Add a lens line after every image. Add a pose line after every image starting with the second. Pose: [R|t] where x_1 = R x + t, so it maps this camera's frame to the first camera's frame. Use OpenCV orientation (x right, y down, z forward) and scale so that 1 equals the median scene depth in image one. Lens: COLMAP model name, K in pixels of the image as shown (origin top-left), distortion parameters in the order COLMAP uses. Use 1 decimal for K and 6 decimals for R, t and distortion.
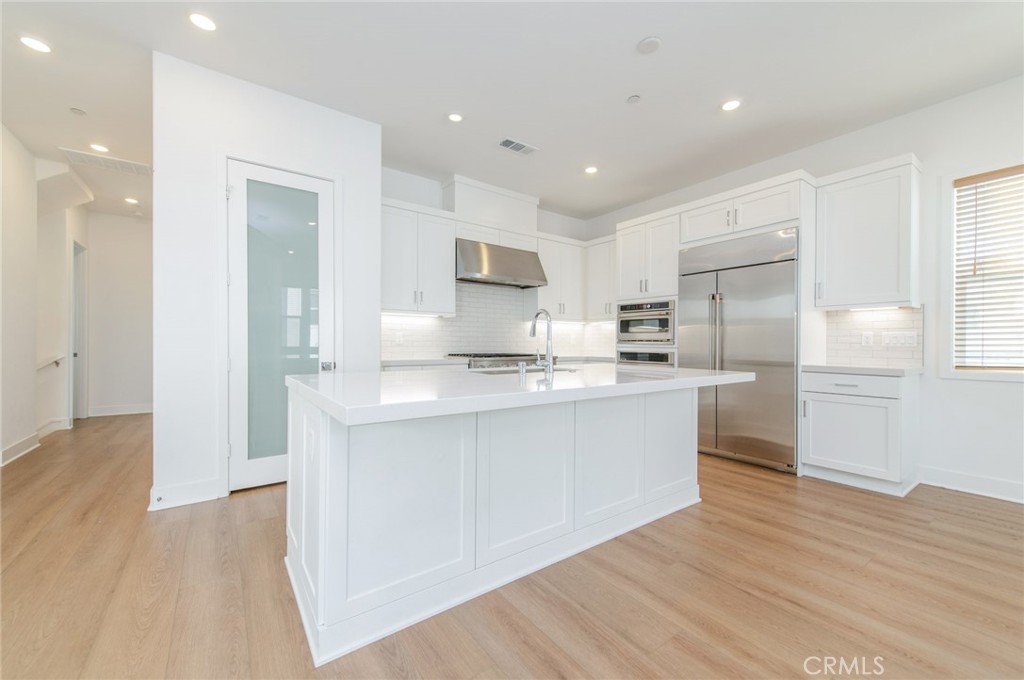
lens RADIAL K [[399.4, 0, 515.3], [0, 399.4, 342.2], [0, 0, 1]] dist [0.012957, -0.000162]
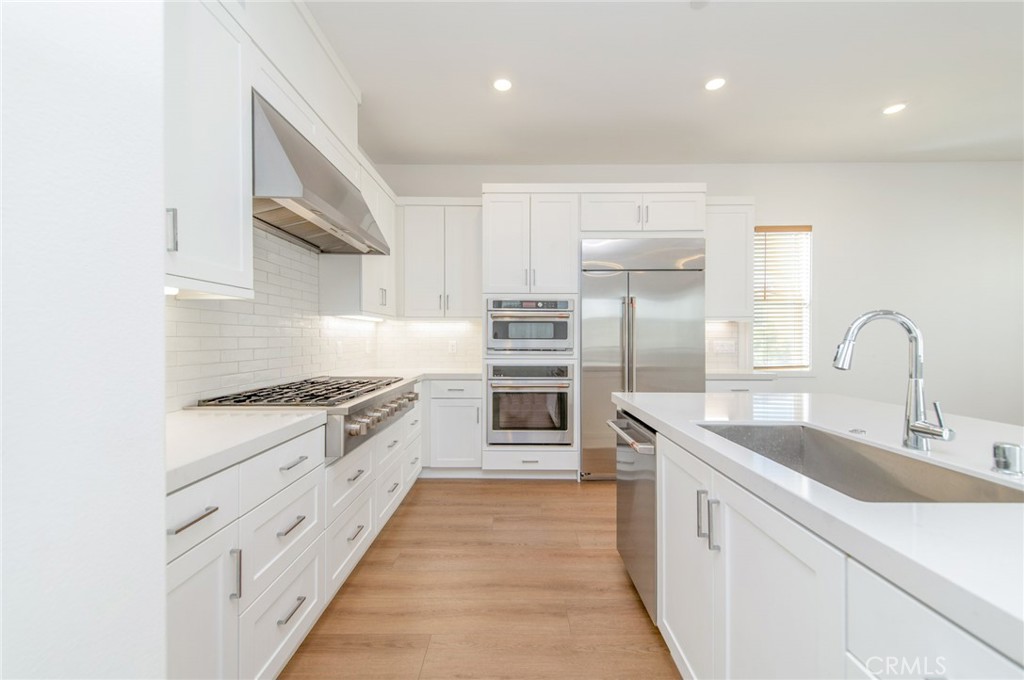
lens RADIAL K [[408.8, 0, 515.3], [0, 408.8, 340.4], [0, 0, 1]] dist [0.020072, -0.000003]
pose [[0.591462, -0.008321, 0.806290, -0.334798], [0.002479, 0.999961, 0.008501, -0.030022], [-0.806329, -0.003029, 0.591460, 0.604264]]
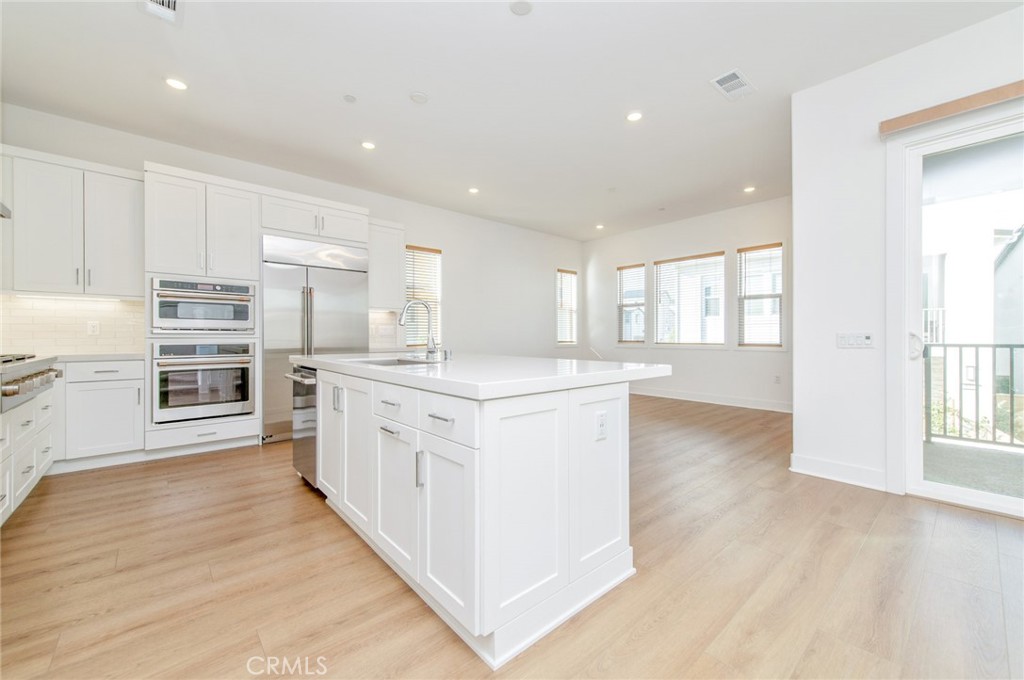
lens RADIAL K [[401.4, 0, 511.8], [0, 401.4, 338.4], [0, 0, 1]] dist [0.018541, -0.005613]
pose [[-0.079653, -0.012862, 0.996740, -0.573167], [-0.002385, 0.999916, 0.012713, 0.002238], [-0.996820, -0.001365, -0.079677, 0.482884]]
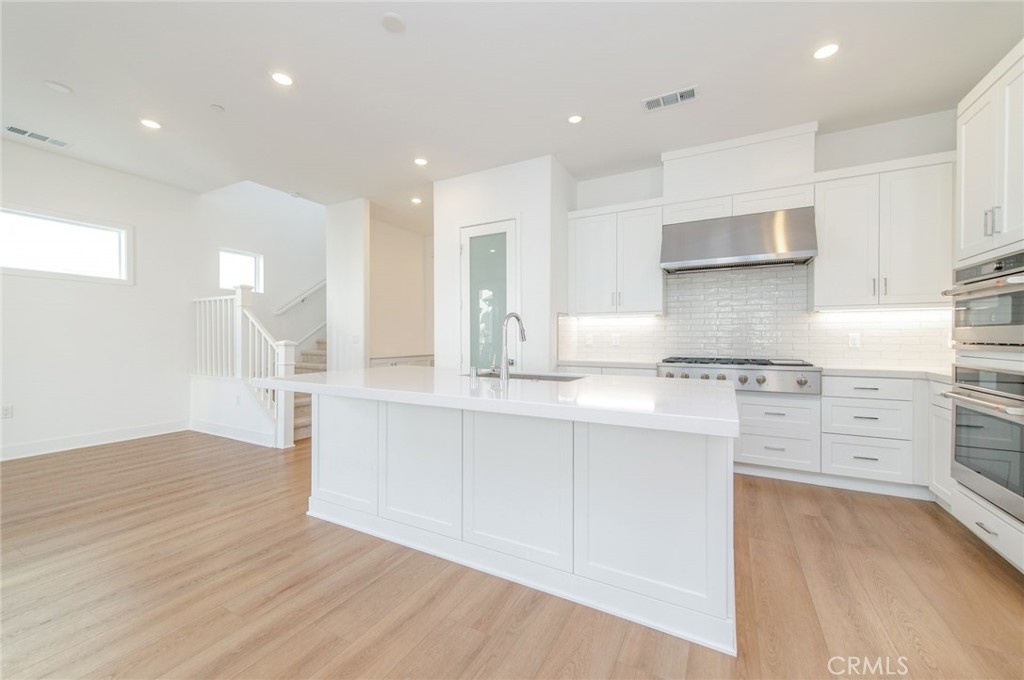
lens RADIAL K [[401.4, 0, 511.8], [0, 401.4, 338.4], [0, 0, 1]] dist [0.018541, -0.005613]
pose [[0.426833, -0.004352, -0.904320, 0.536946], [0.002679, 0.999990, -0.003548, -0.010642], [0.904327, -0.000908, 0.426840, 0.336886]]
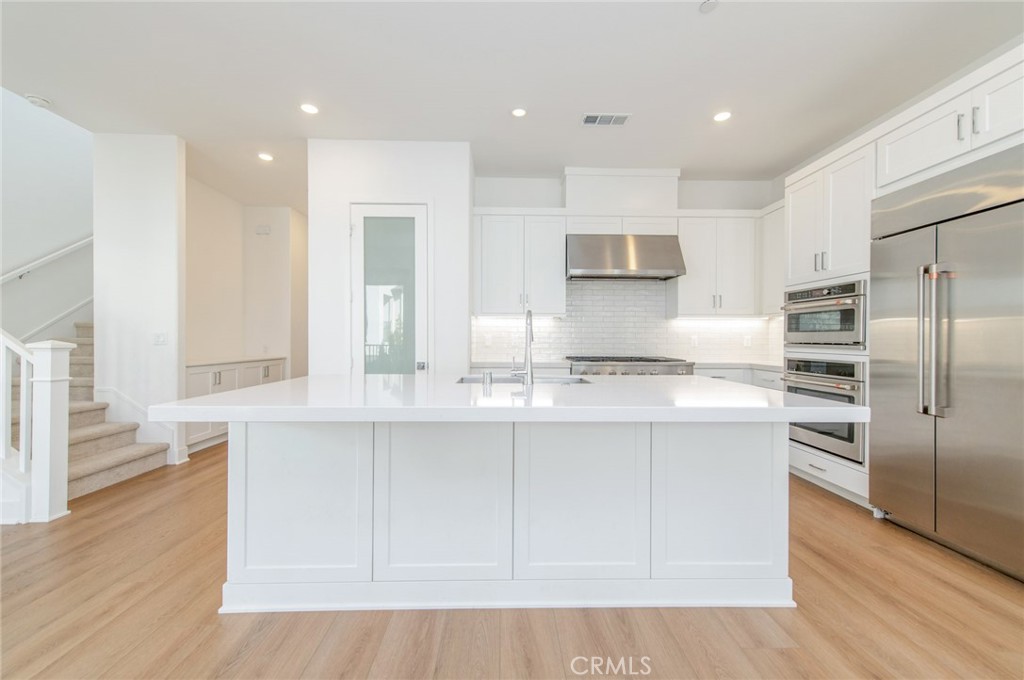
lens RADIAL K [[401.4, 0, 511.8], [0, 401.4, 338.4], [0, 0, 1]] dist [0.018541, -0.005613]
pose [[0.819476, -0.003837, -0.573101, 0.305203], [0.001096, 0.999986, -0.005127, -0.010057], [0.573113, 0.003573, 0.819469, 0.154757]]
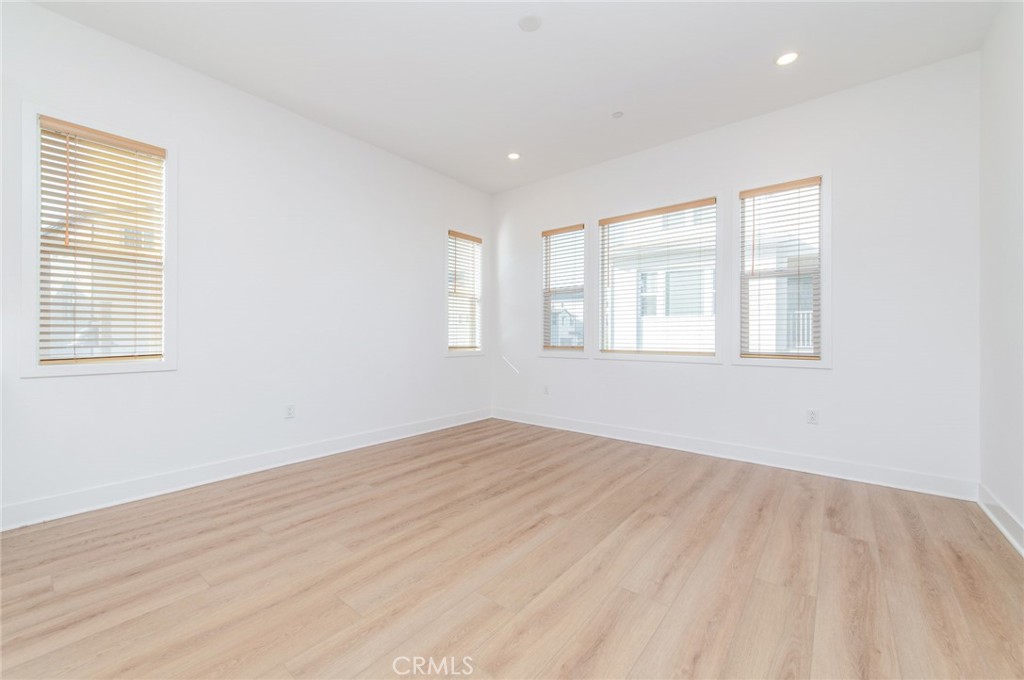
lens RADIAL K [[401.4, 0, 511.8], [0, 401.4, 338.4], [0, 0, 1]] dist [0.018541, -0.005613]
pose [[-0.252310, -0.009597, 0.967599, 0.088806], [-0.007443, 0.999940, 0.007977, 0.004127], [-0.967618, -0.005189, -0.252366, 0.244953]]
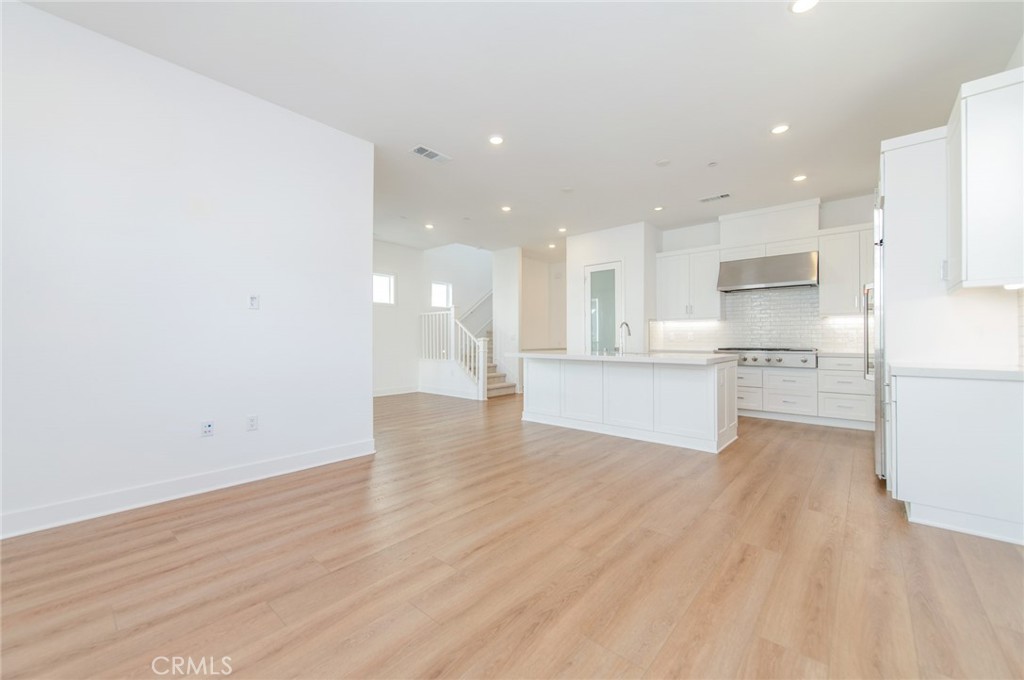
lens RADIAL K [[401.4, 0, 511.8], [0, 401.4, 338.4], [0, 0, 1]] dist [0.018541, -0.005613]
pose [[0.211387, -0.007915, -0.977370, 1.095254], [0.004104, 0.999966, -0.007210, 0.005823], [0.977394, -0.002487, 0.211413, 0.015789]]
